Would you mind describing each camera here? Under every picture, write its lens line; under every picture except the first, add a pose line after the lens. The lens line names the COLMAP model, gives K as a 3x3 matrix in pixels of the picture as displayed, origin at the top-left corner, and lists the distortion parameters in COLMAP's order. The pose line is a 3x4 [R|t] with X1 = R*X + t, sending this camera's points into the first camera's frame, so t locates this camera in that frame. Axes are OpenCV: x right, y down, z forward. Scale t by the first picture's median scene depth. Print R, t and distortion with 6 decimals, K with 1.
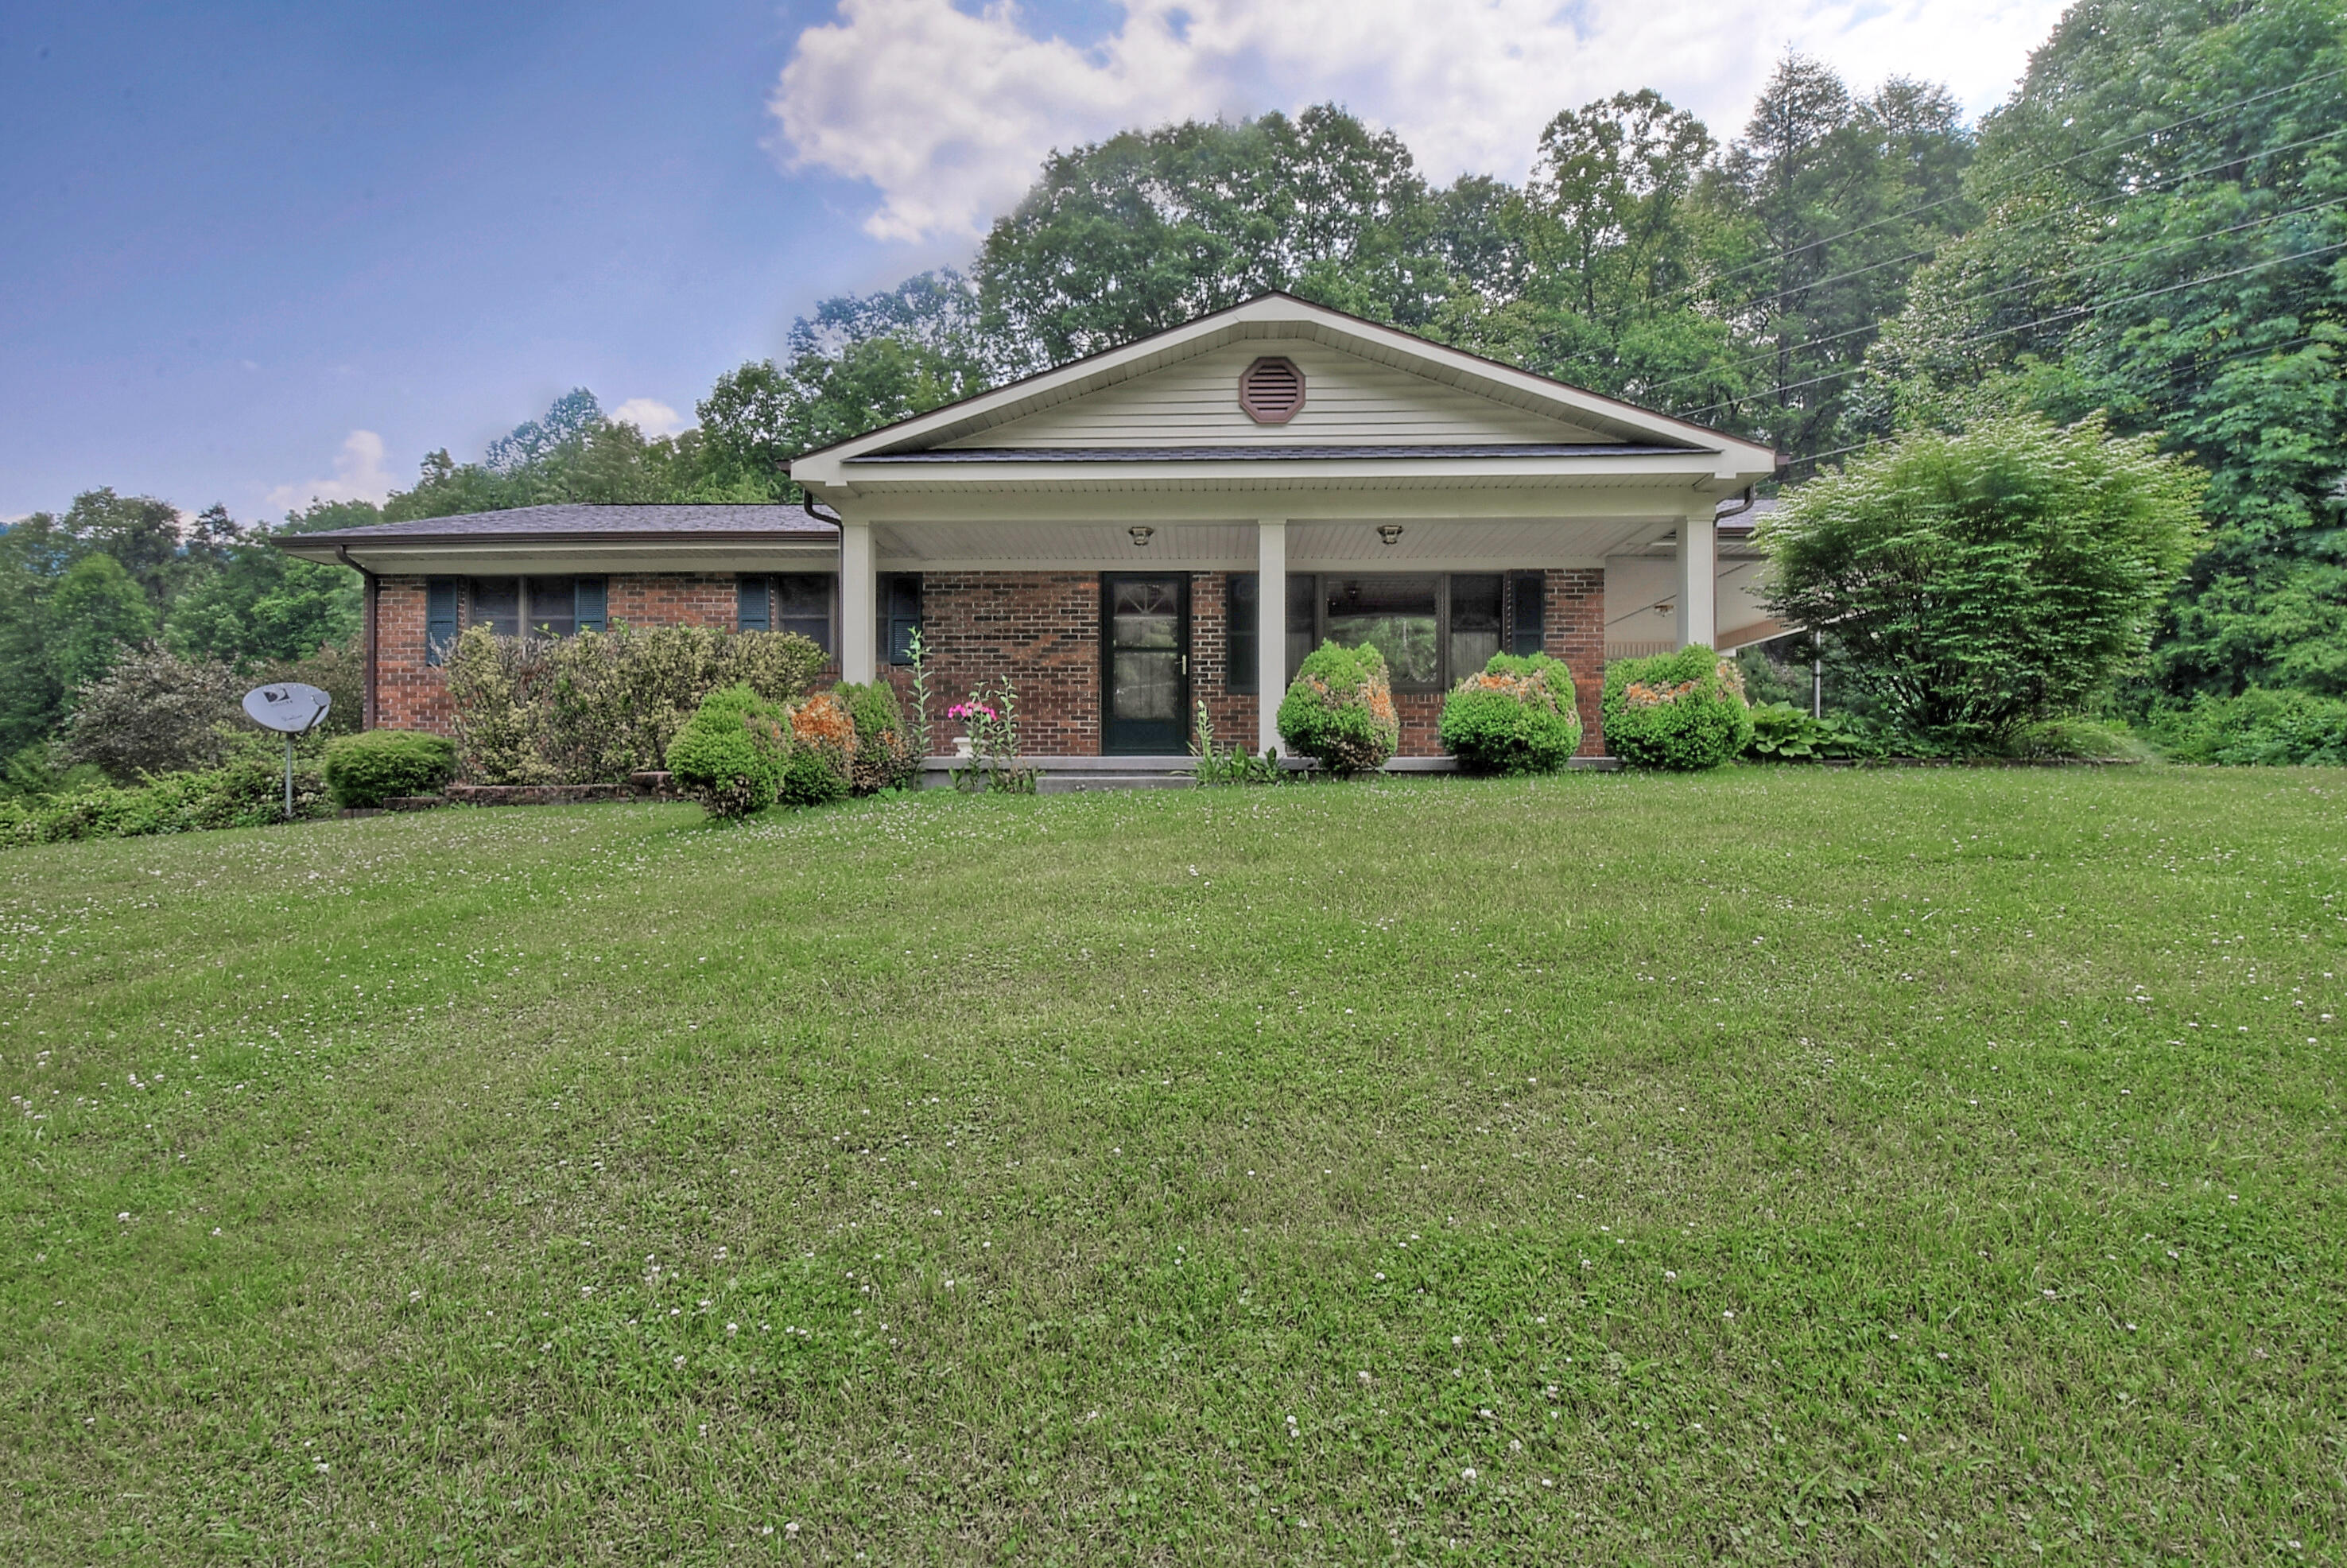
lens RADIAL K [[1042.2, 0, 1173.5], [0, 1042.2, 784.0], [0, 0, 1]] dist [0.003987, -0.015656]
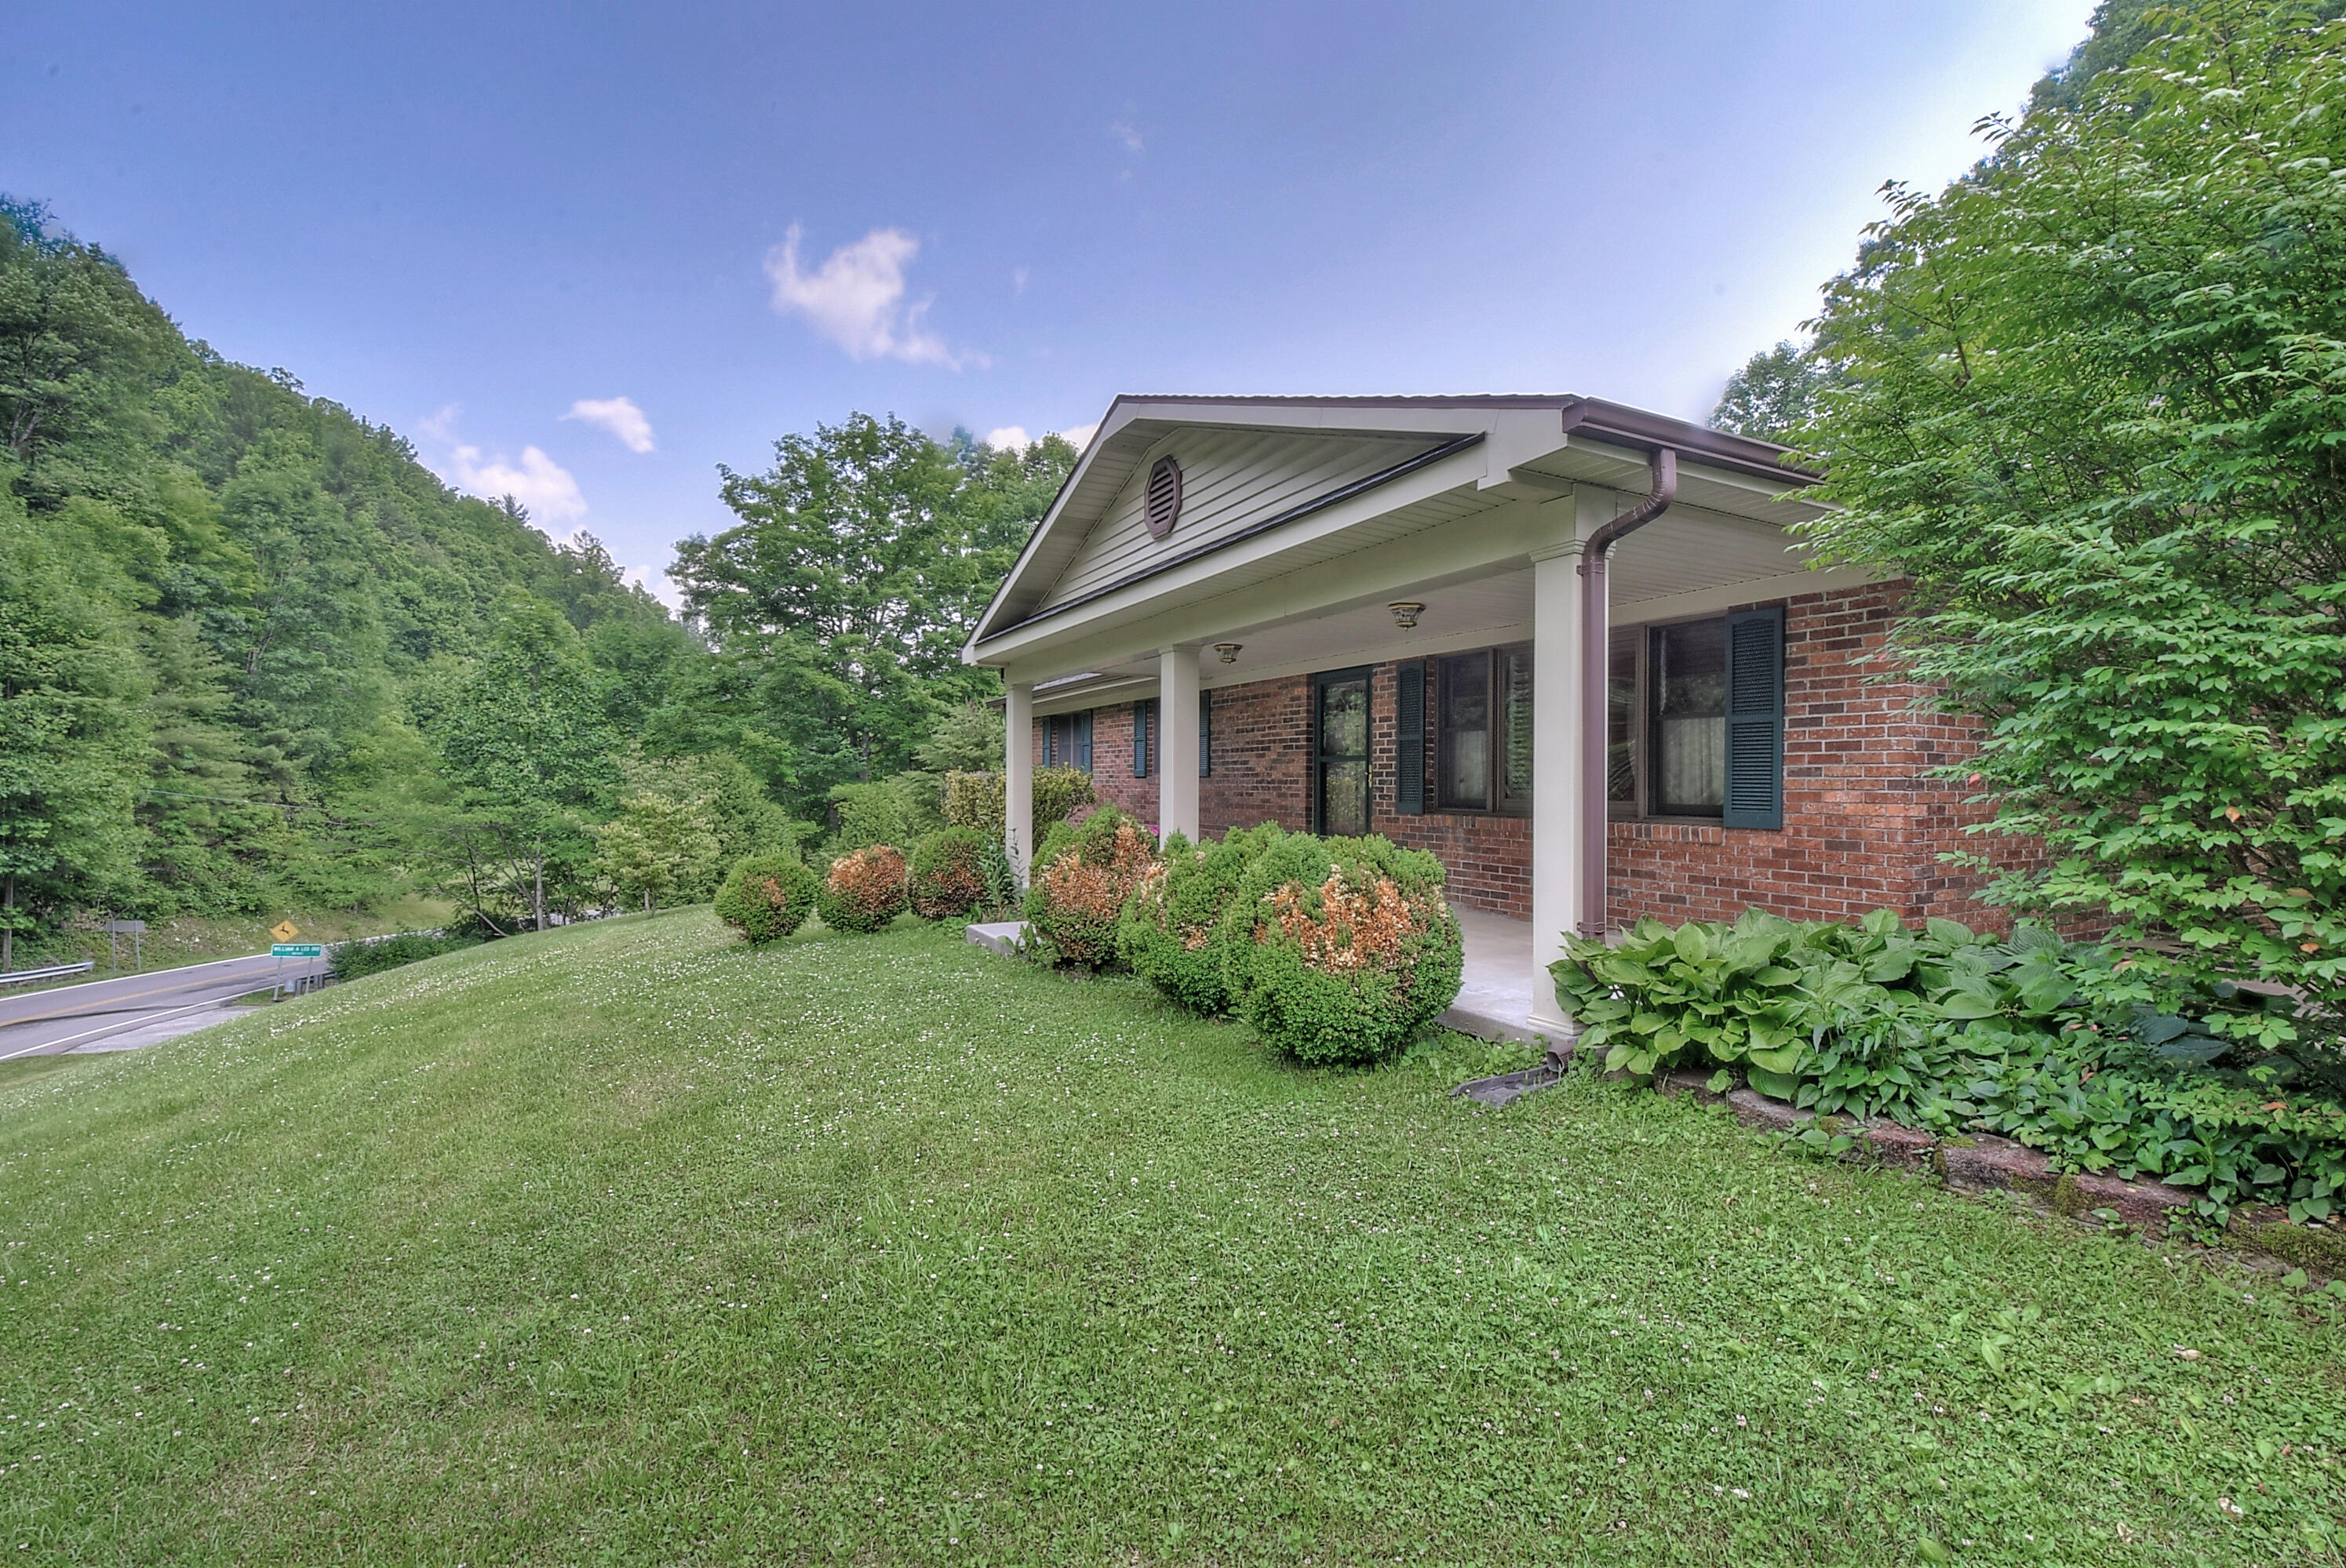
lens RADIAL K [[1014.9, 0, 1173.0], [0, 1014.9, 784.0], [0, 0, 1]] dist [0.002664, -0.000085]
pose [[0.504768, -0.000369, -0.863255, 0.628455], [0.002662, 0.999996, 0.001129, -0.108014], [0.863251, -0.002867, 0.504766, 0.445818]]
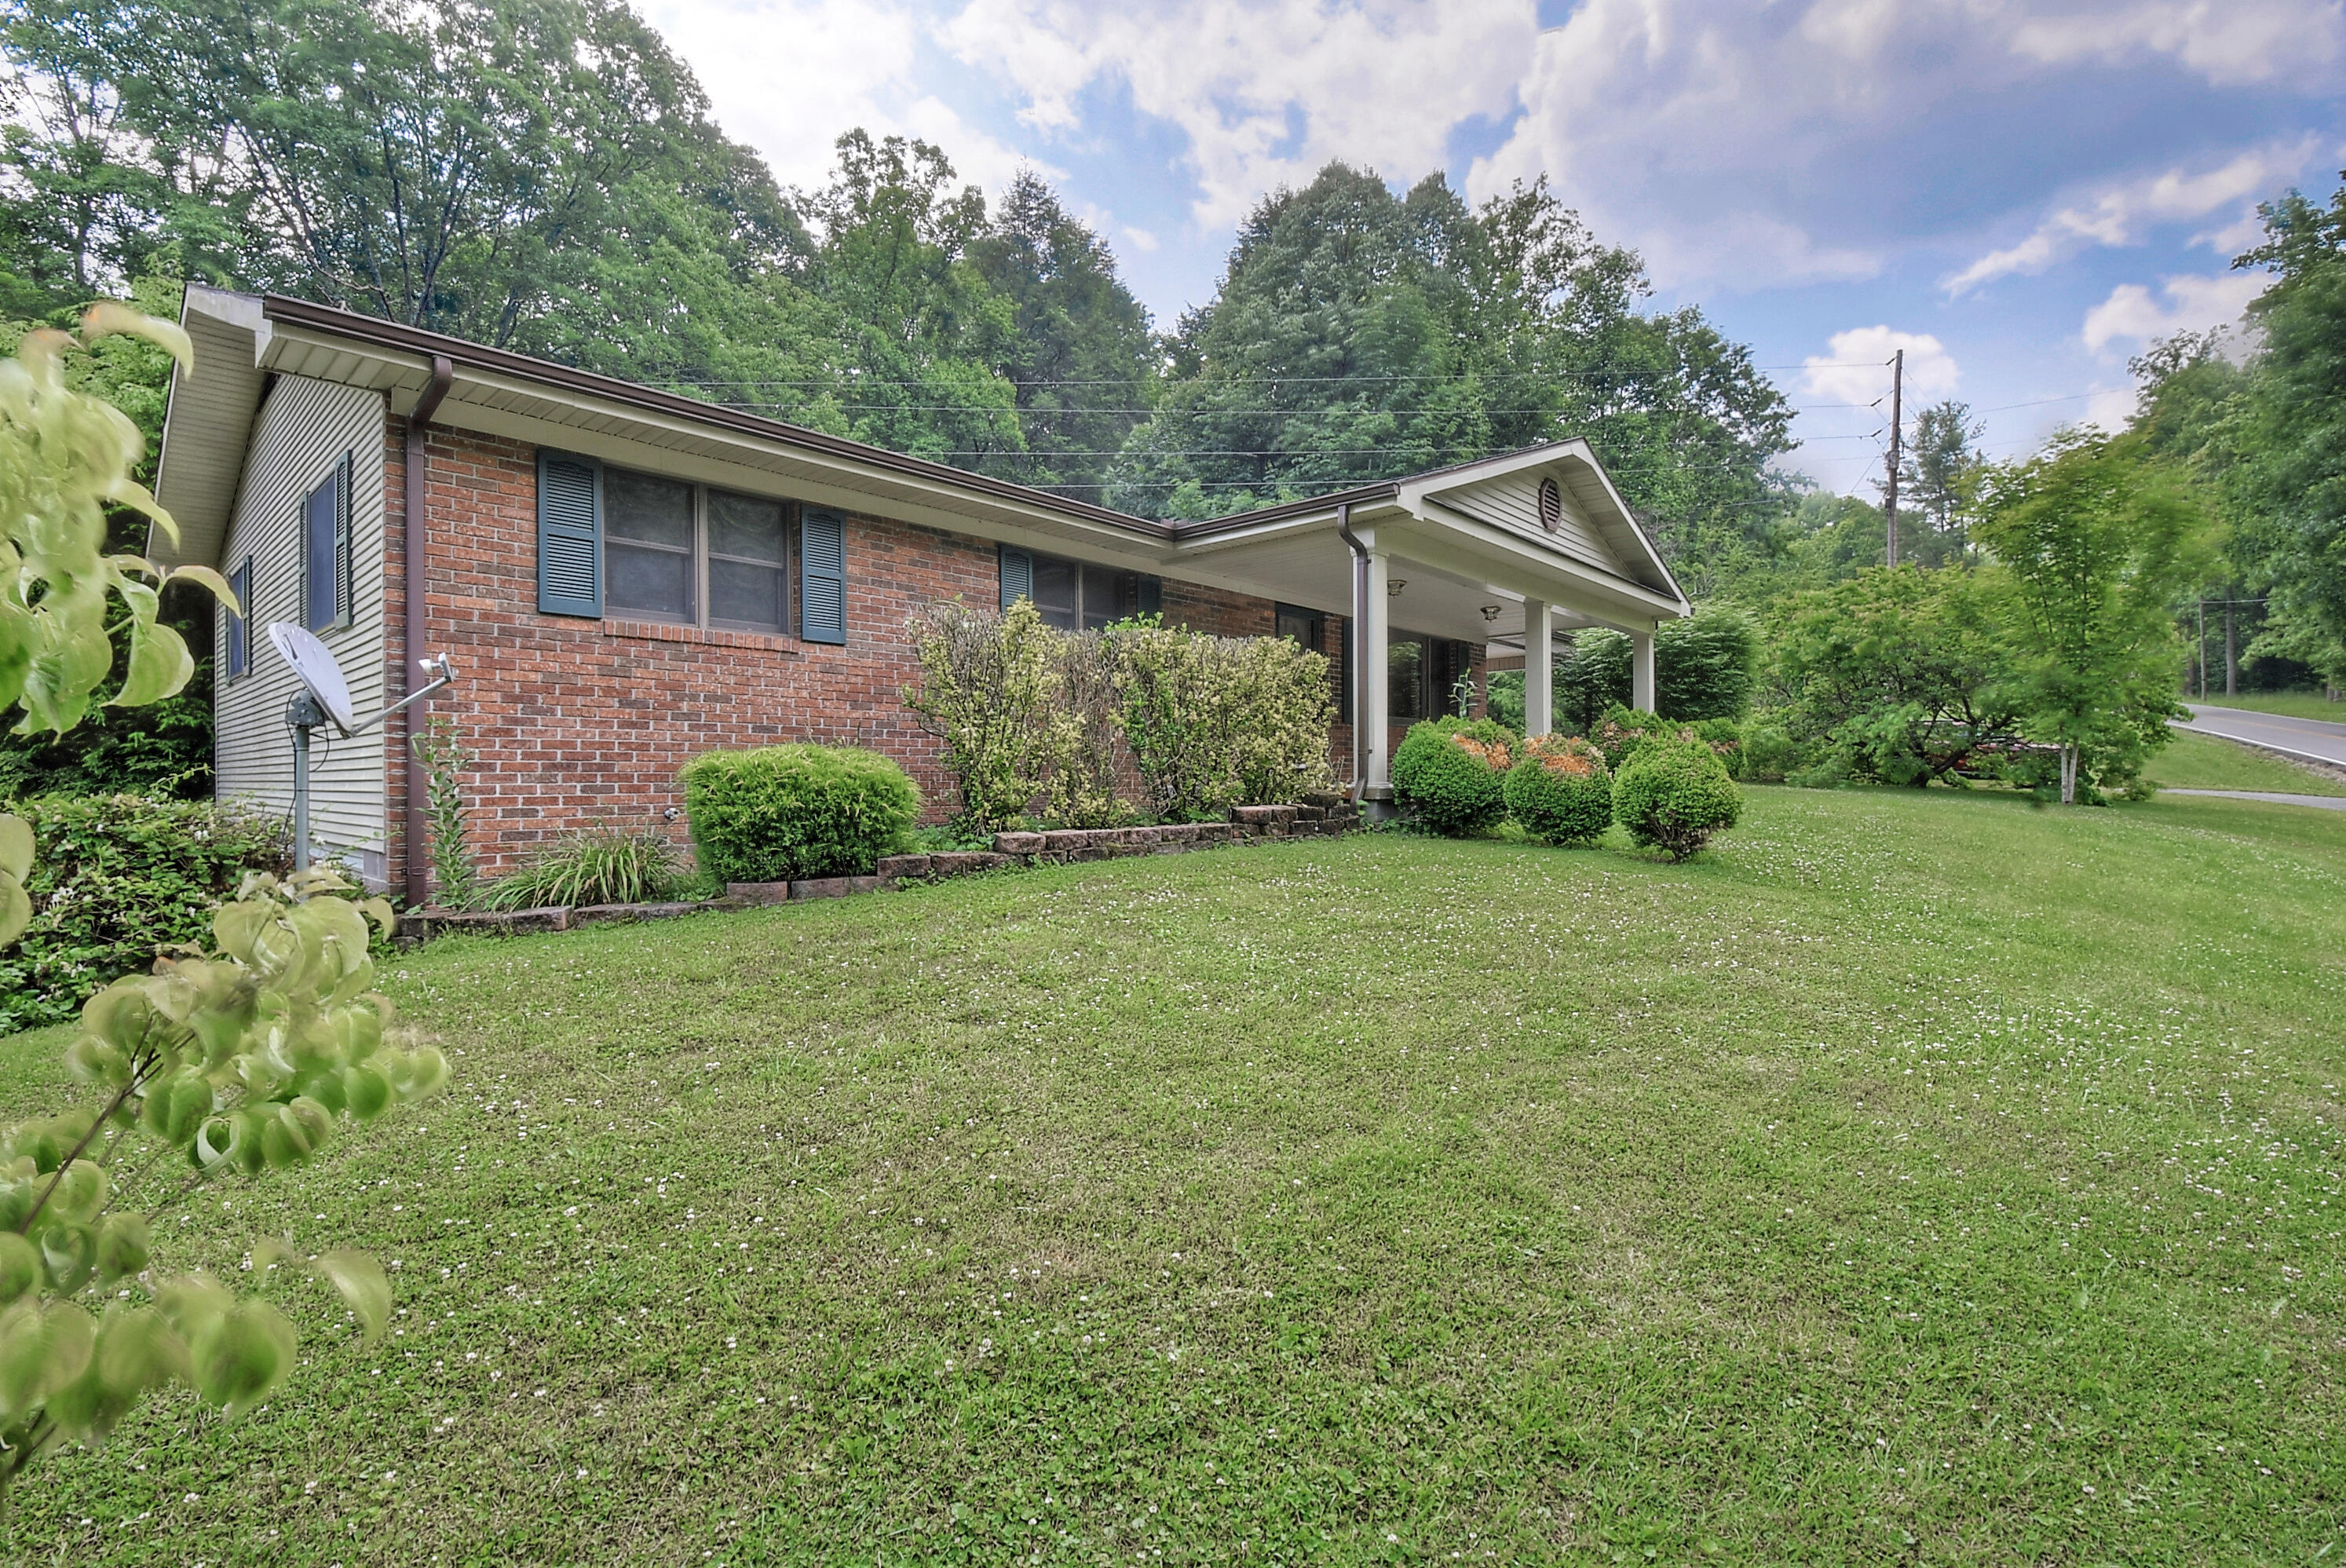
lens RADIAL K [[1025.0, 0, 1228.8], [0, 1025.0, 789.0], [0, 0, 1]] dist [0.000255, -0.014711]
pose [[0.630642, -0.009787, 0.776012, -0.903385], [0.001811, 0.999936, 0.011140, -0.027713], [-0.776072, -0.005620, 0.630619, 0.384984]]
